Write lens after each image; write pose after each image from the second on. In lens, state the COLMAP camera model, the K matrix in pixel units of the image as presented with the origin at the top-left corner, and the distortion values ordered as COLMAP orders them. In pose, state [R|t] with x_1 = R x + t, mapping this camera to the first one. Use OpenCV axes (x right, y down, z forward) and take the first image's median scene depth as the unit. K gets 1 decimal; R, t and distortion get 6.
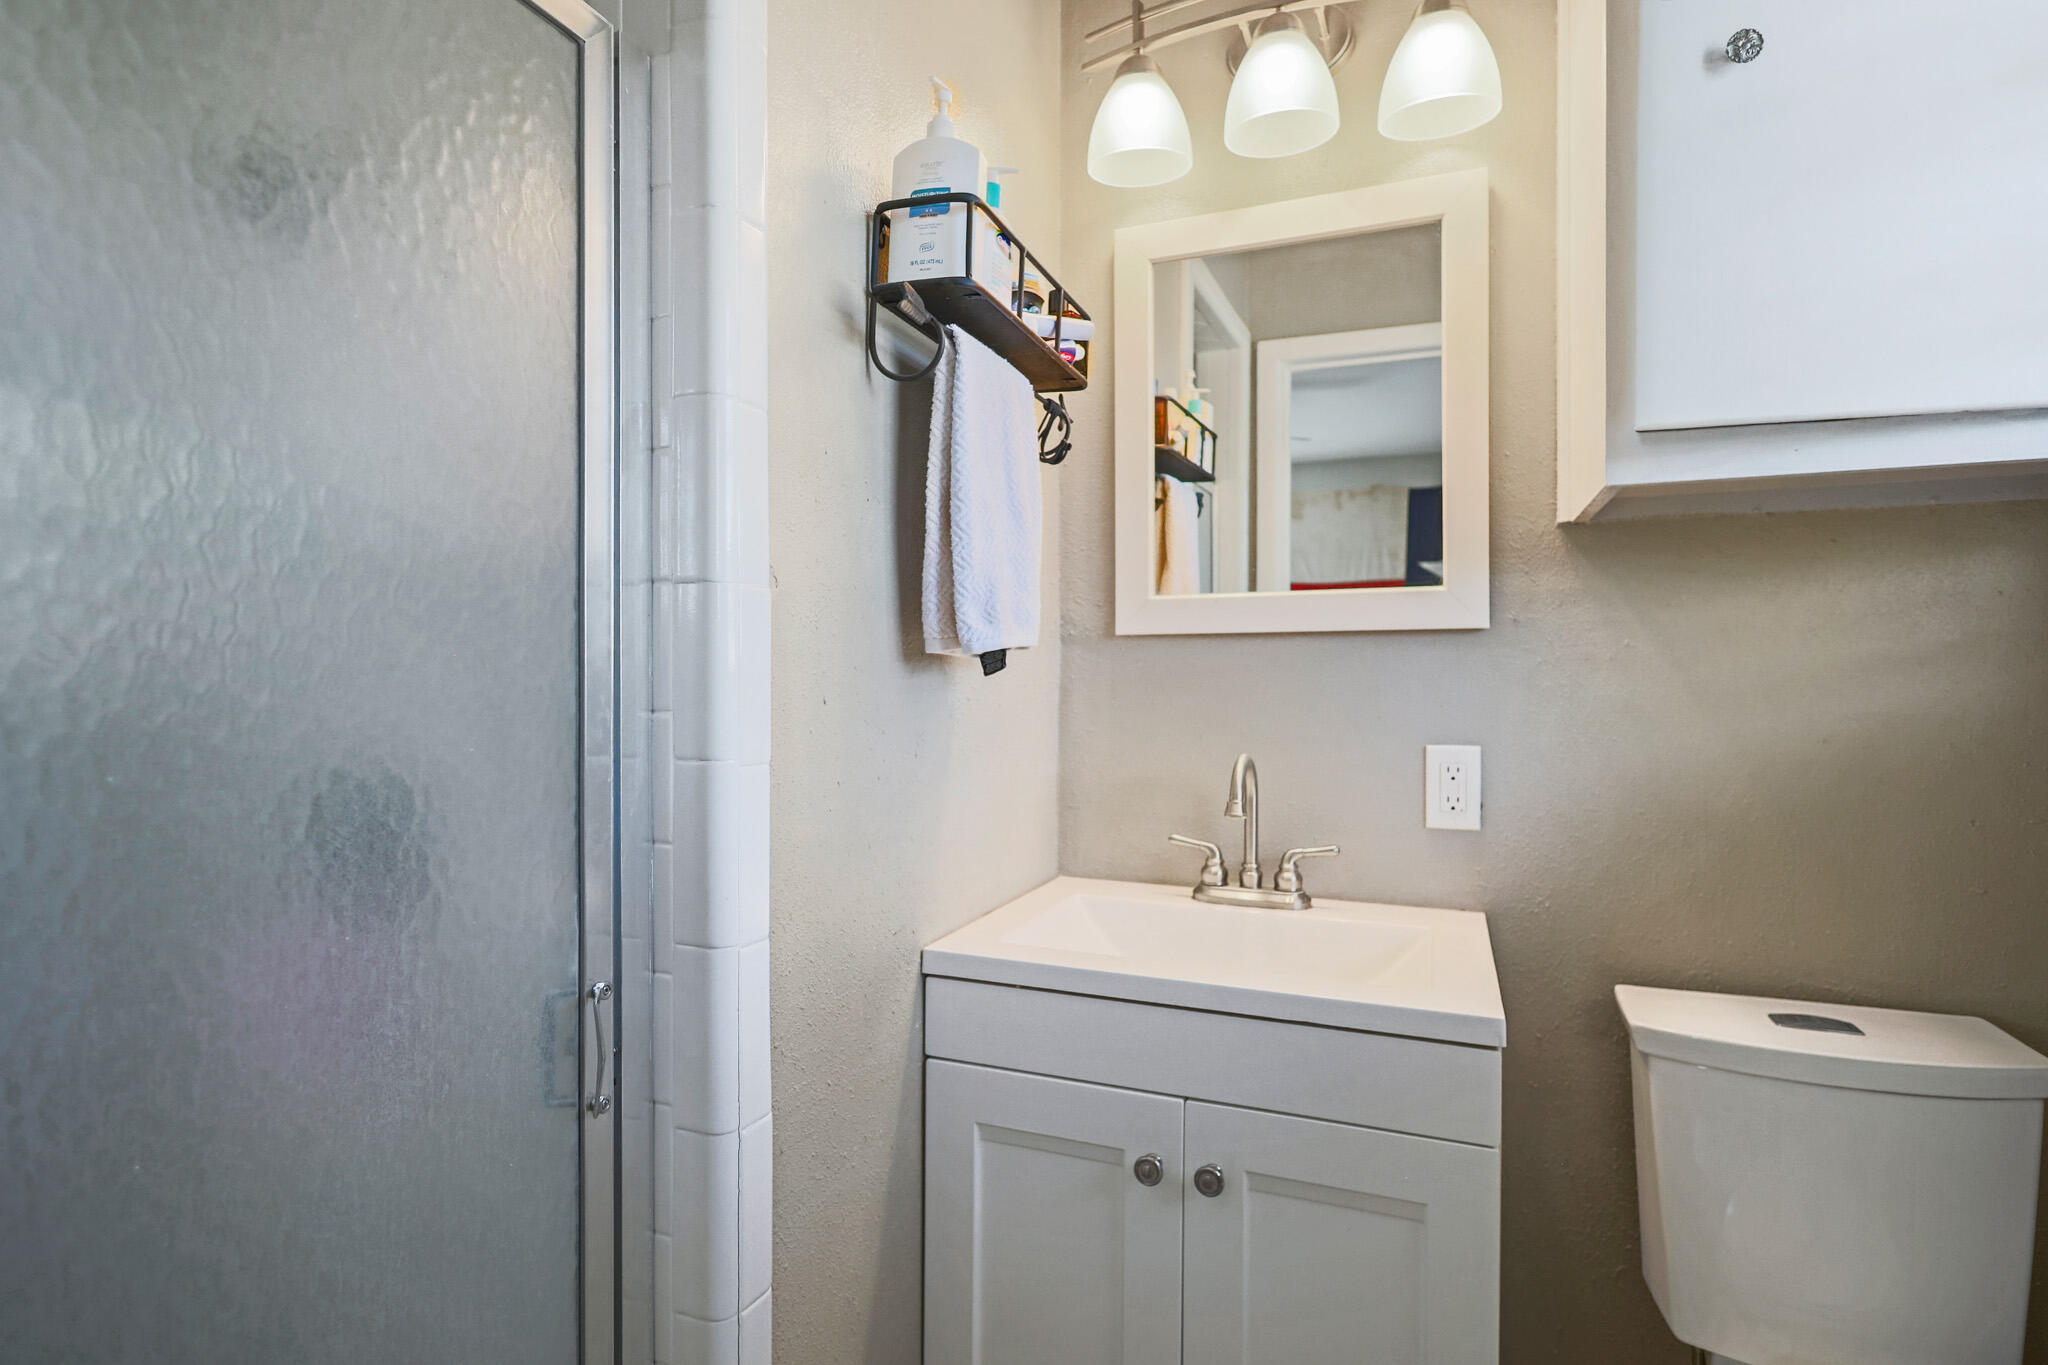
lens RADIAL K [[1030.7, 0, 1029.8], [0, 1030.7, 678.5], [0, 0, 1]] dist [0.001754, -0.000142]
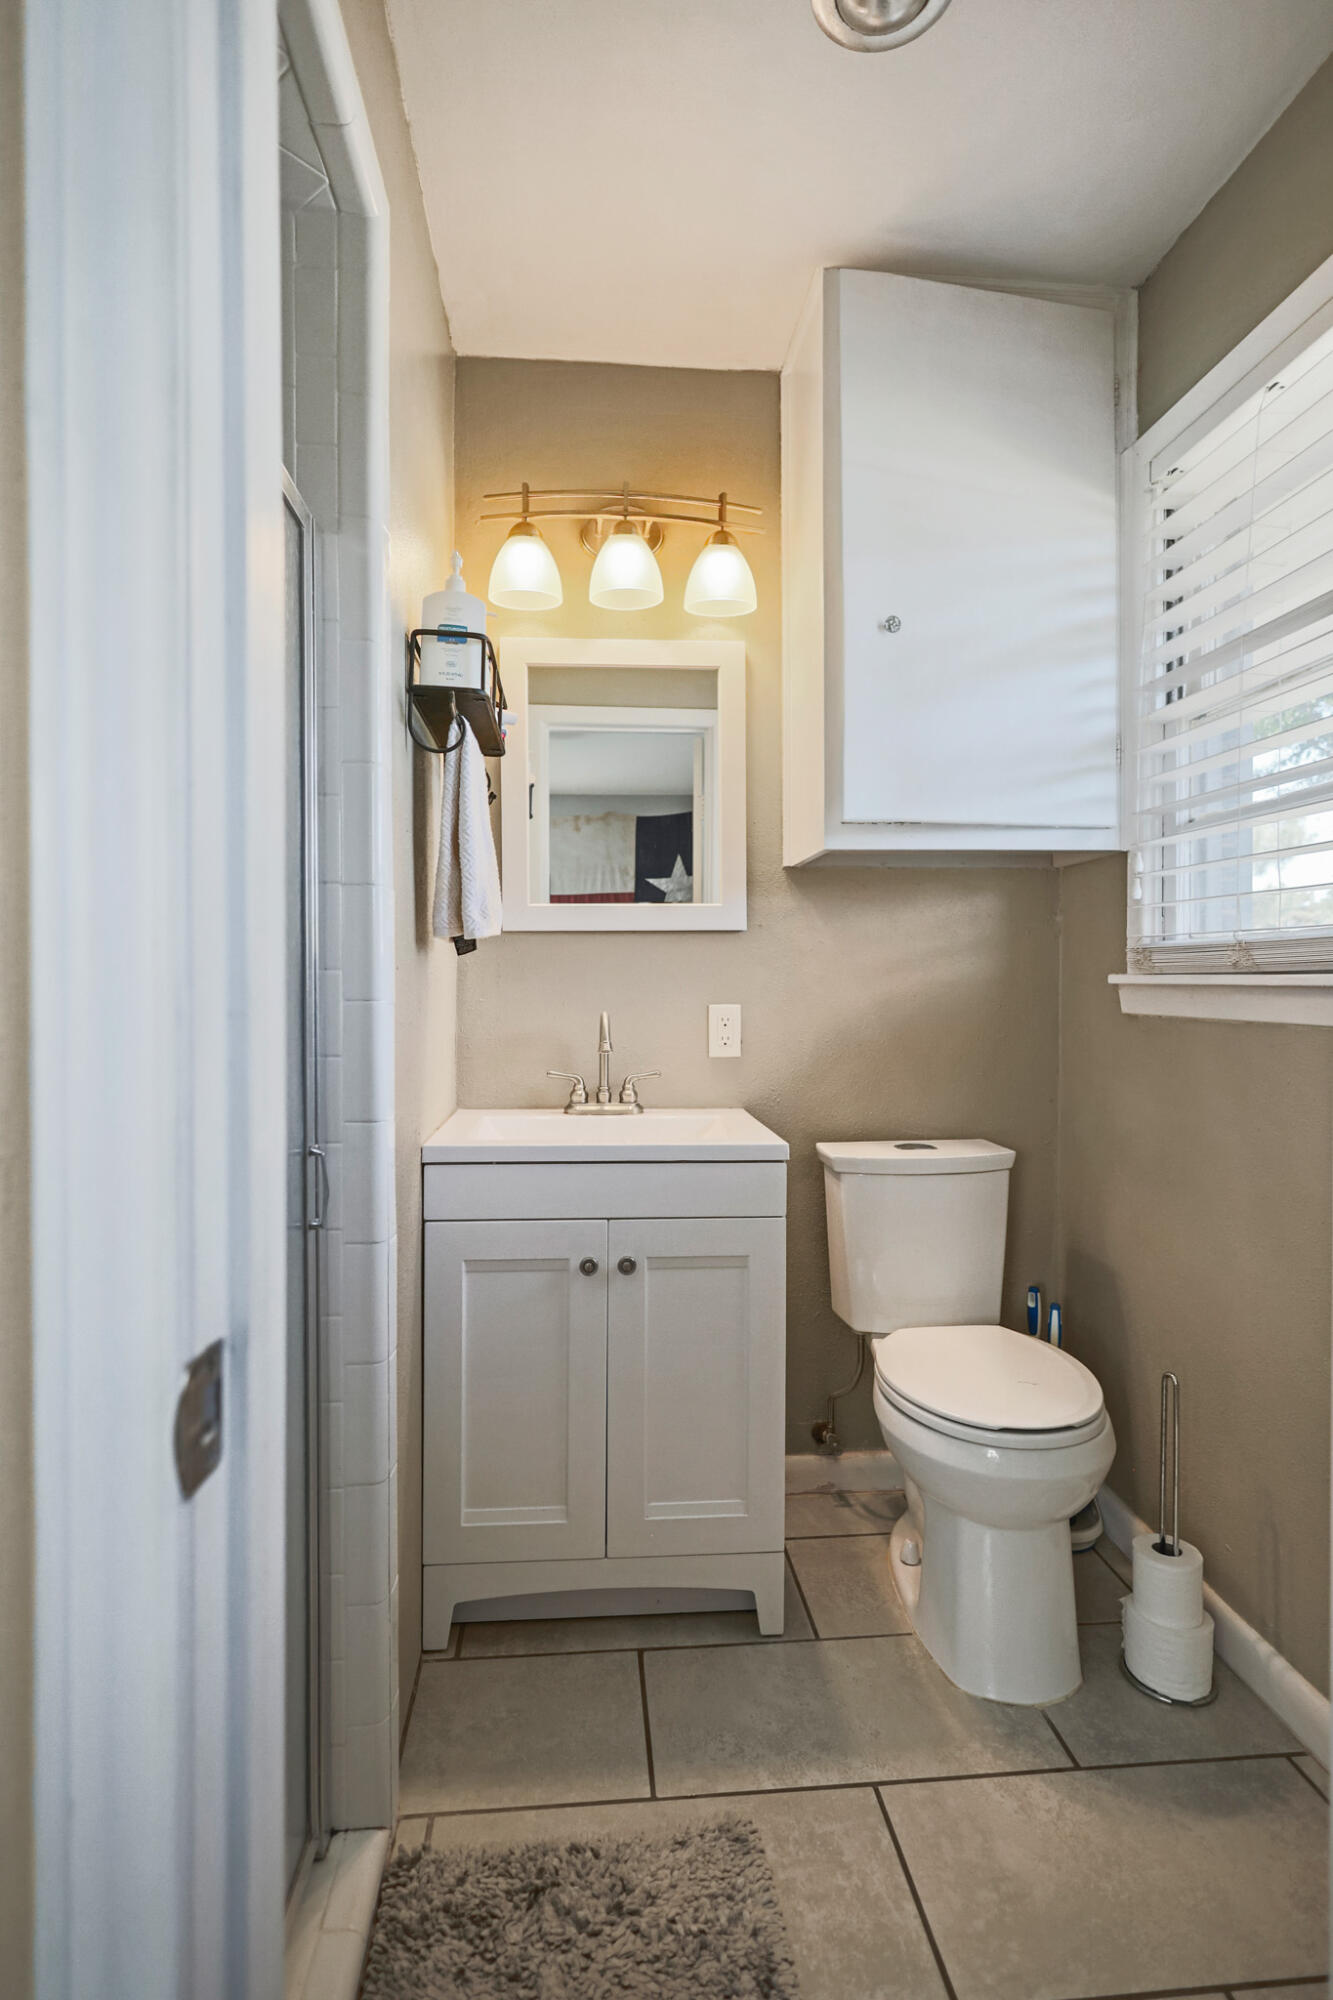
lens RADIAL K [[1006.6, 0, 627.3], [0, 1006.6, 993.2], [0, 0, 1]] dist [0.001754, -0.000142]
pose [[0.905114, -0.007537, 0.425101, -0.395332], [0.005867, 0.999969, 0.005239, 0.041070], [-0.425127, -0.002248, 0.905131, -0.344362]]
